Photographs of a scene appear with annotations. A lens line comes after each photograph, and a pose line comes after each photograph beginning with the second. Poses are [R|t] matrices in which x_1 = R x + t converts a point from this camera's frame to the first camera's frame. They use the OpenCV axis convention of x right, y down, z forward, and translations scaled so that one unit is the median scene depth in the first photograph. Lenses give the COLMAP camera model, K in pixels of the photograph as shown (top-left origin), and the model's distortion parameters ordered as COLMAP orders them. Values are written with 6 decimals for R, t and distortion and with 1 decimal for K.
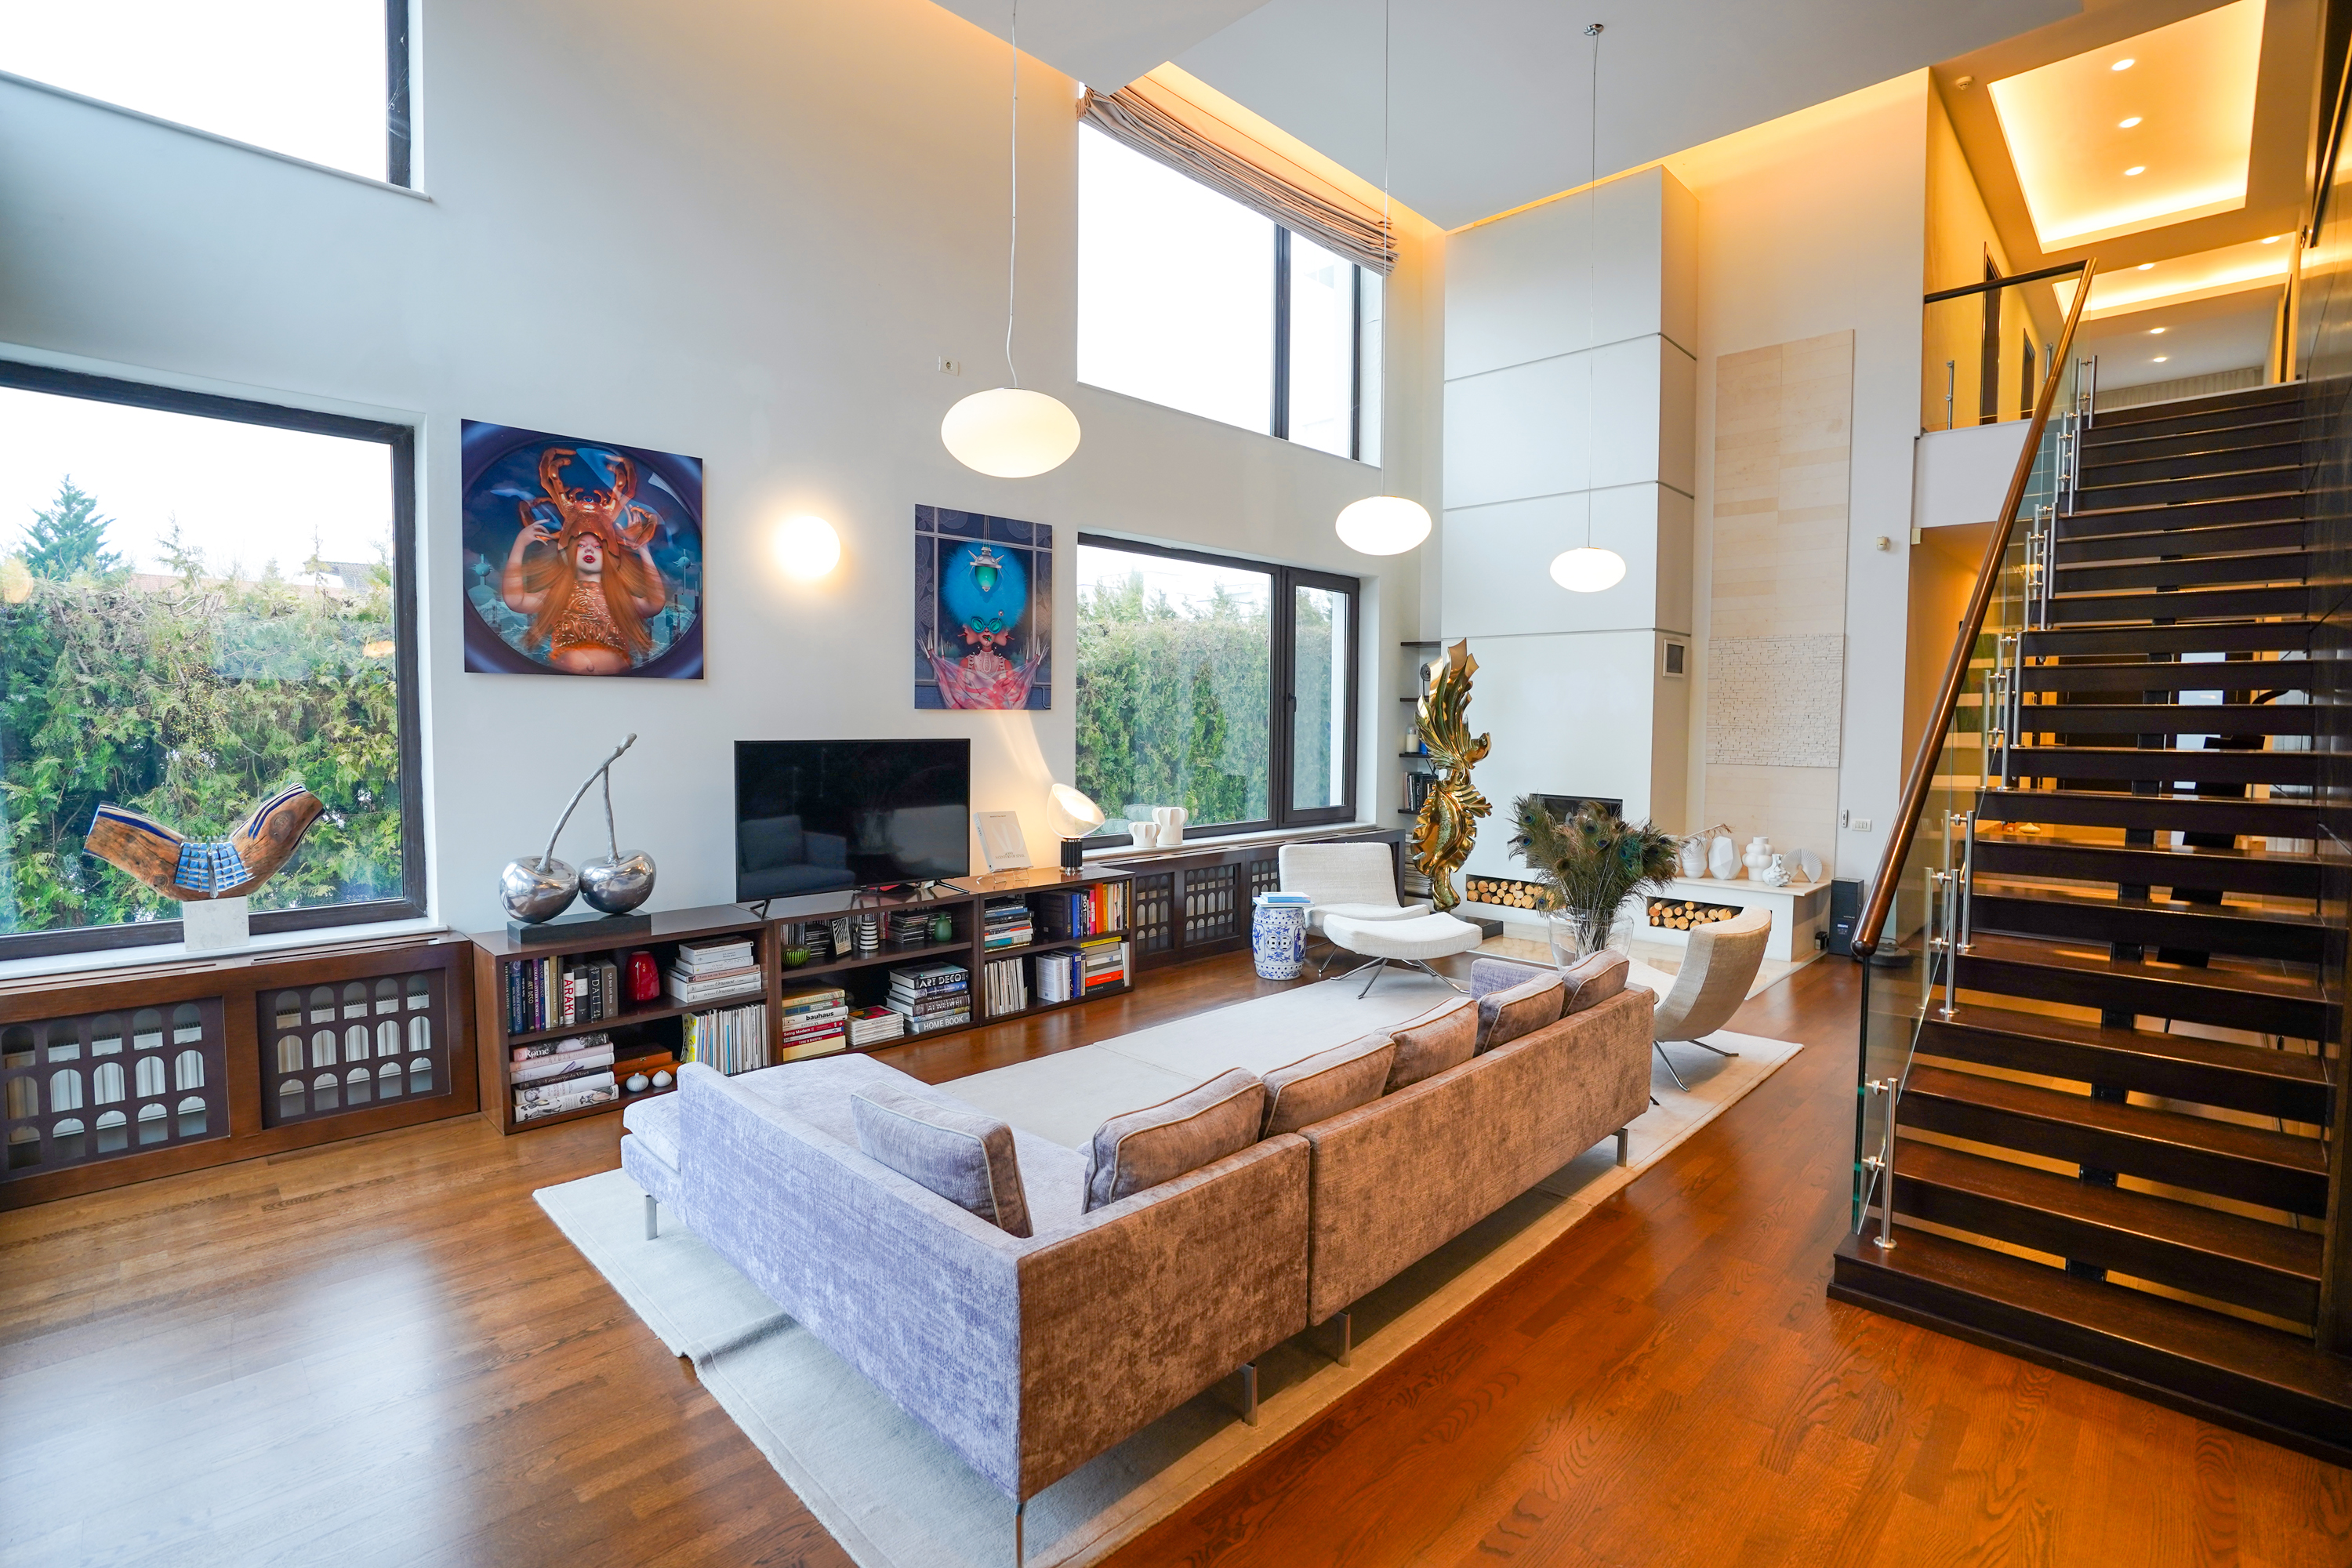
lens RADIAL K [[1091.7, 0, 1180.5], [0, 1091.7, 780.1], [0, 0, 1]] dist [-0.069677, 0.026927]
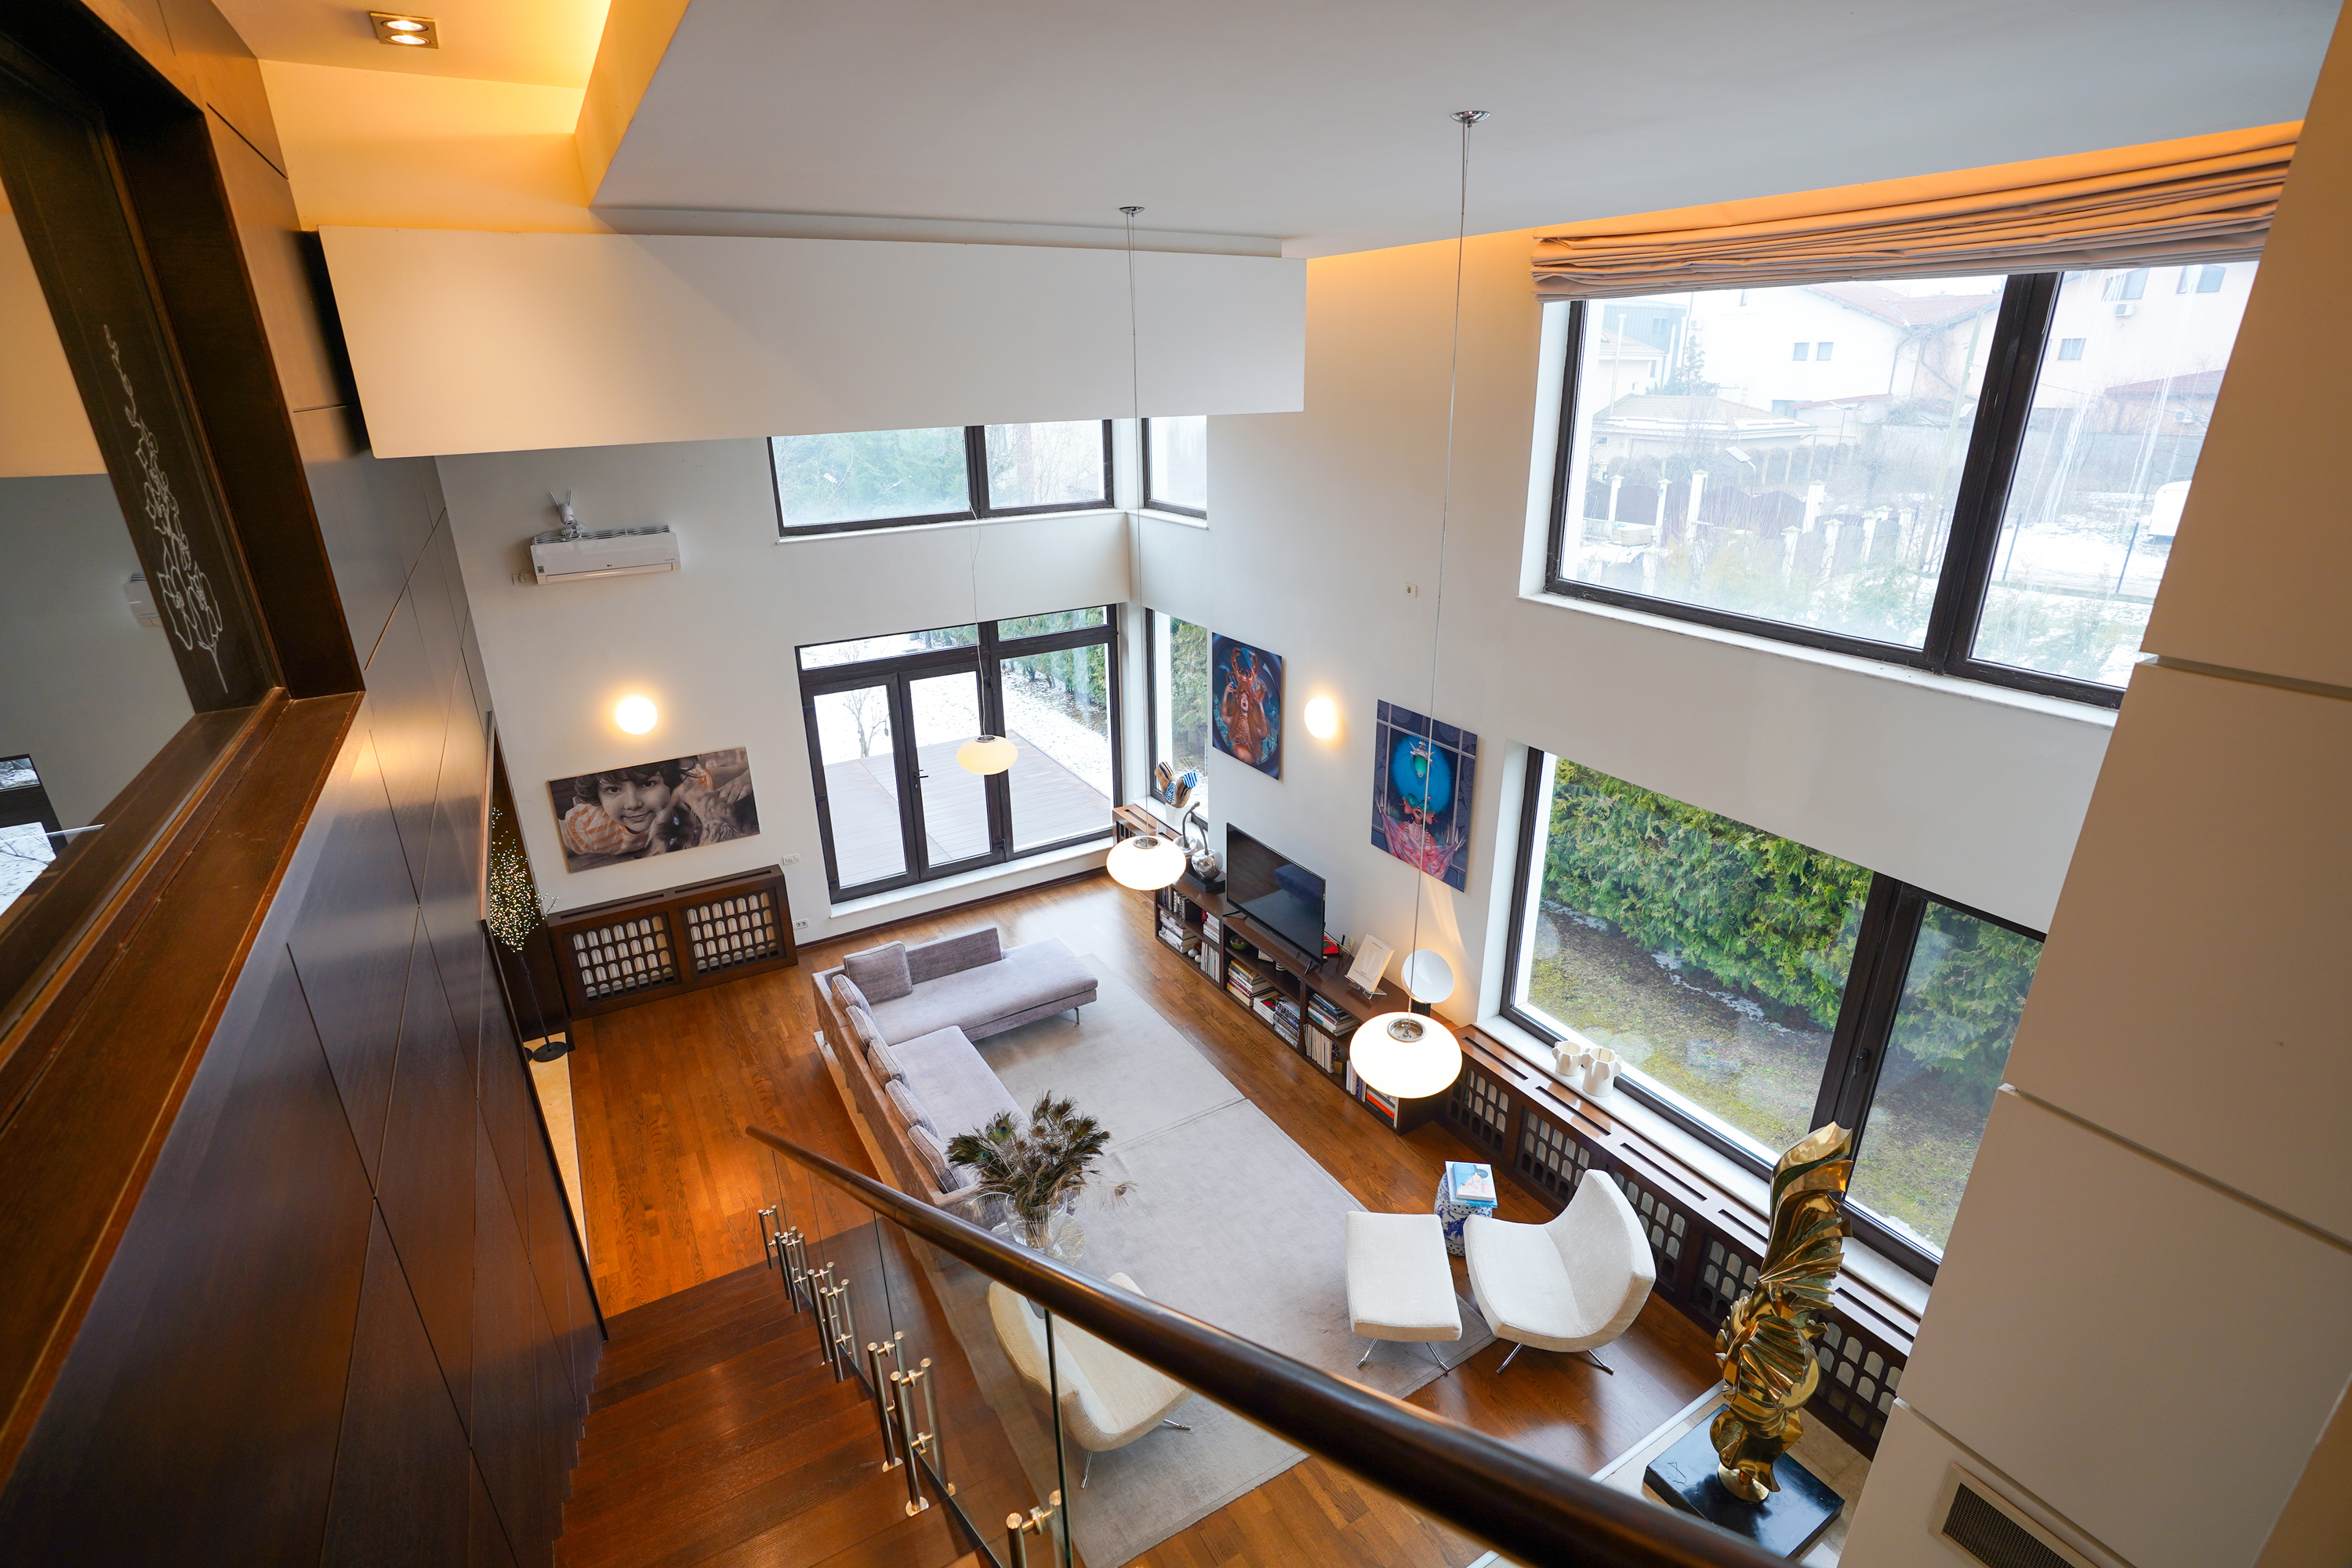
lens RADIAL K [[1091.7, 0, 1180.5], [0, 1091.7, 780.1], [0, 0, 1]] dist [-0.069677, 0.026927]
pose [[-0.254066, 0.344767, -0.903652, 1.137582], [-0.040784, 0.929659, 0.366156, -0.703316], [0.966327, 0.129882, -0.222134, 1.195785]]
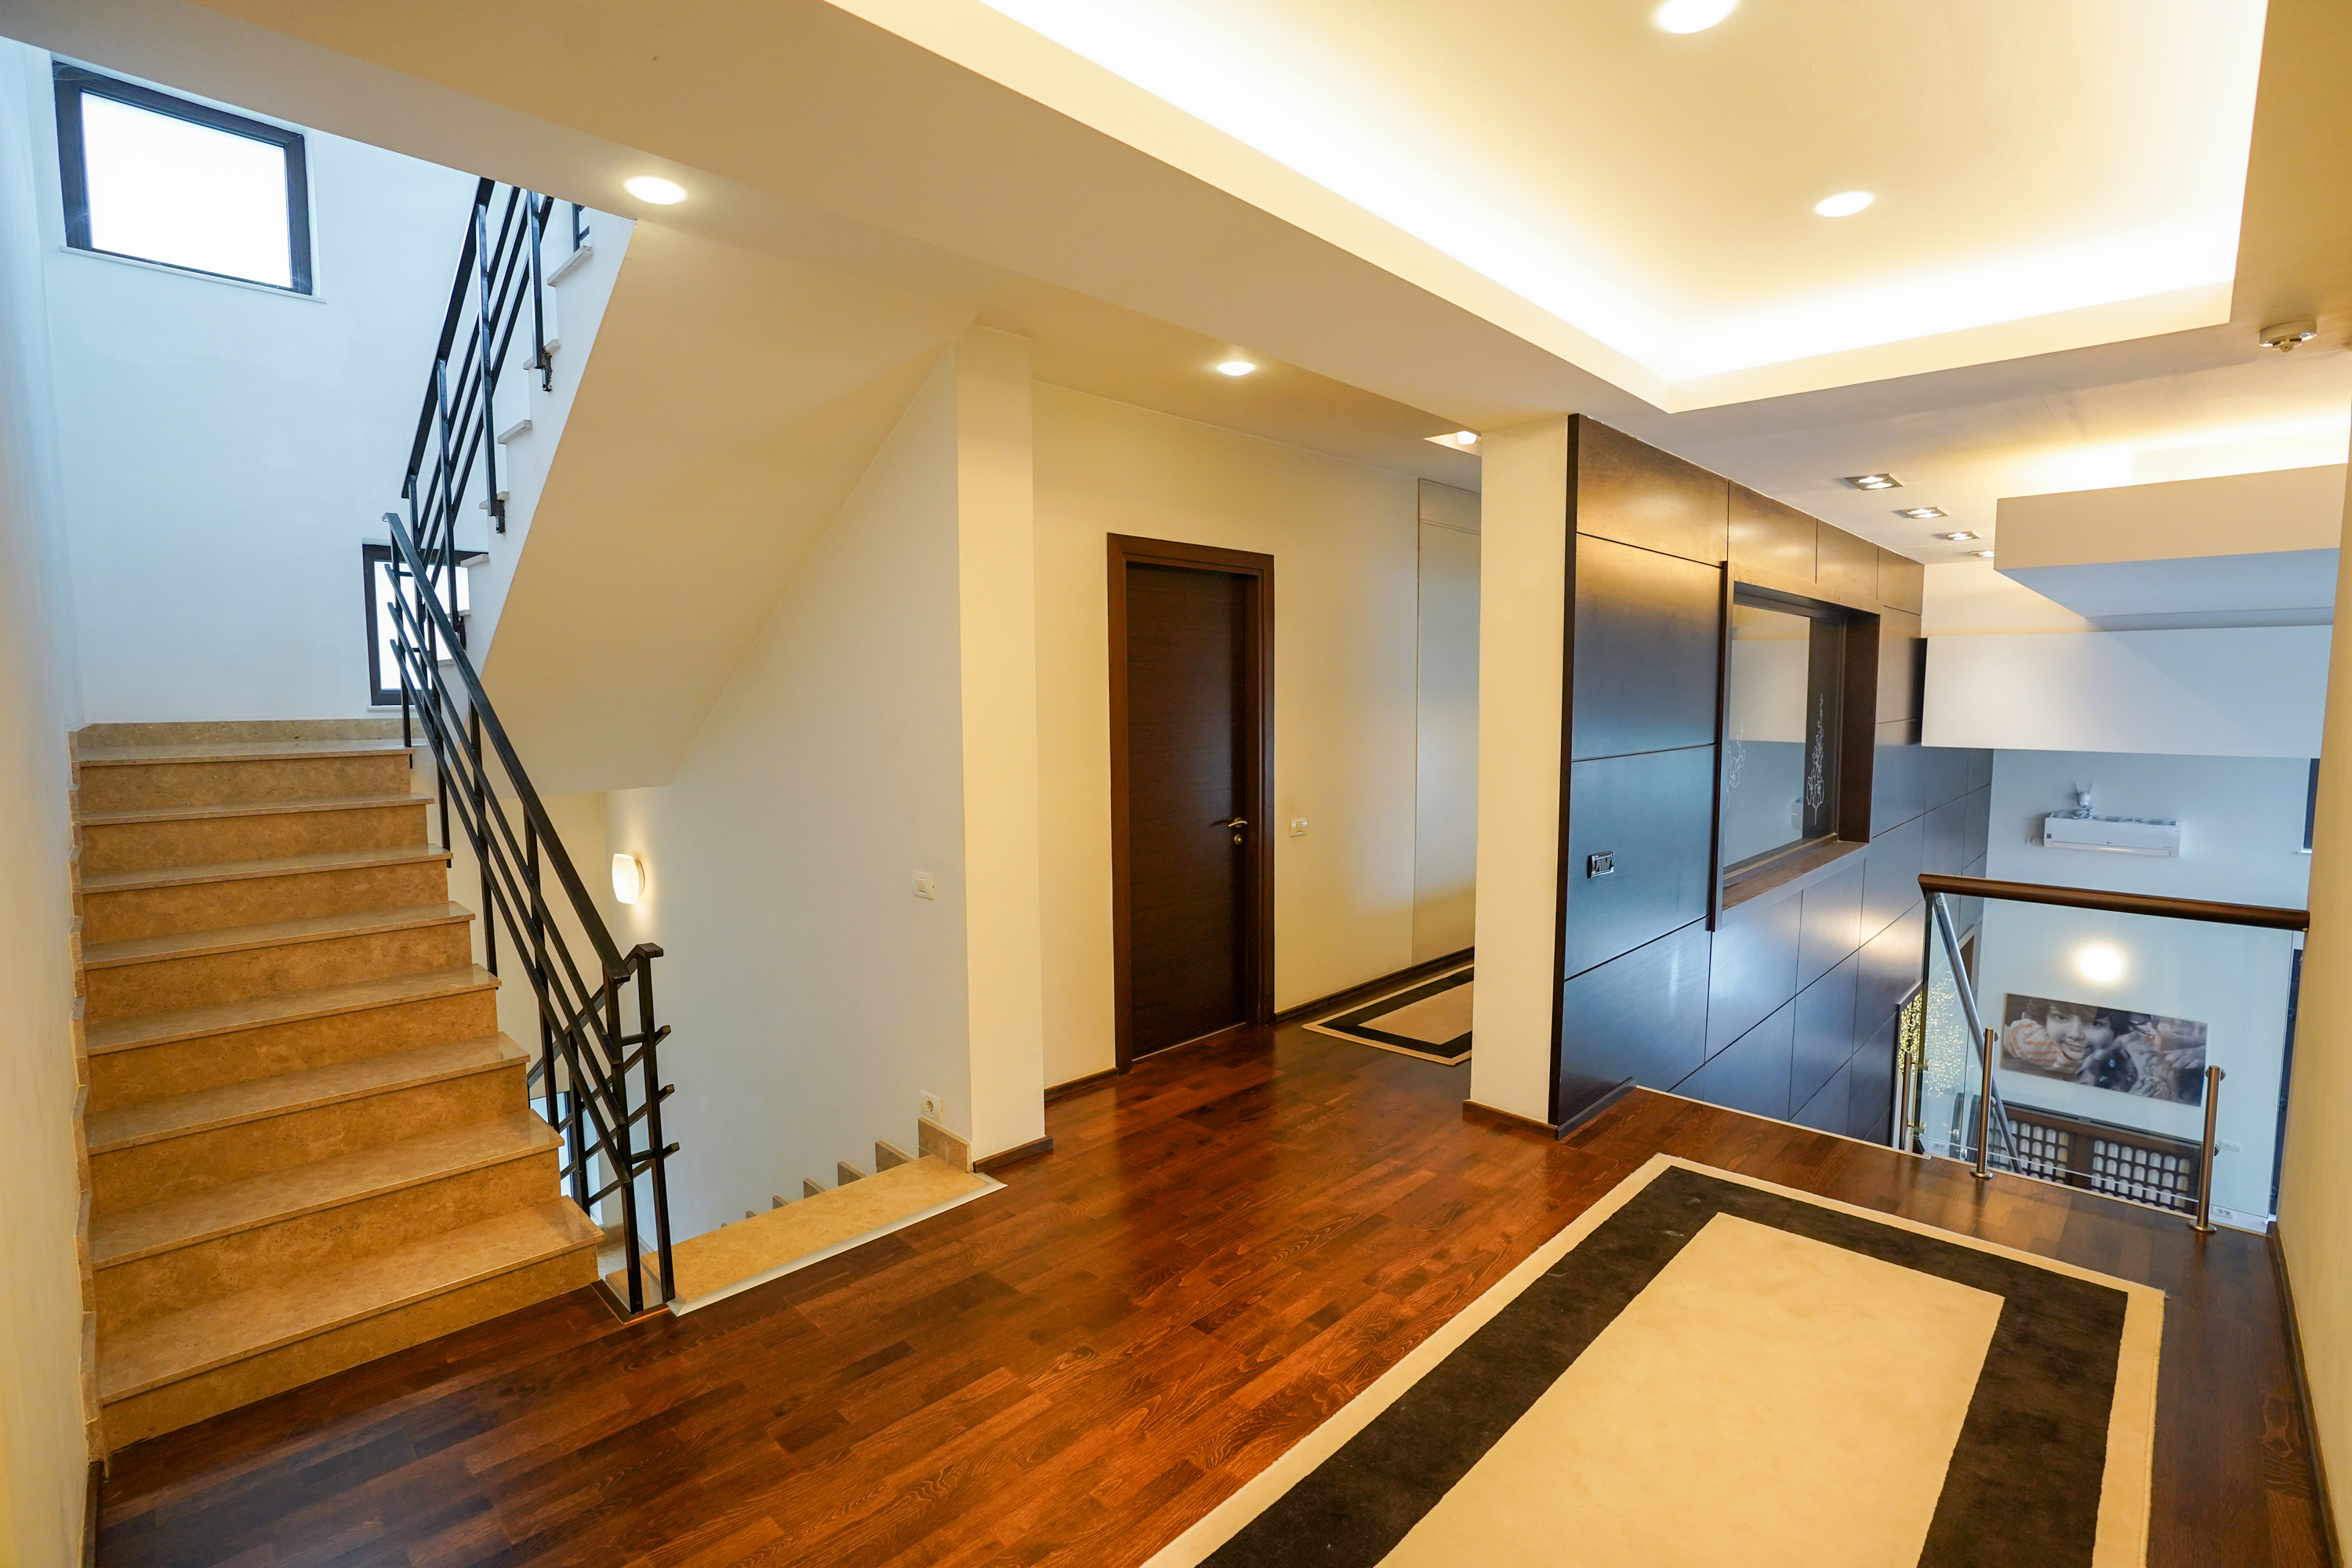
lens RADIAL K [[1067.2, 0, 1183.0], [0, 1067.2, 790.6], [0, 0, 1]] dist [-0.060086, 0.025300]
pose [[-0.999997, 0.002486, -0.000044, 1.541375], [0.002452, 0.988816, 0.149123, -0.773616], [0.000414, 0.149123, -0.988819, 1.867886]]
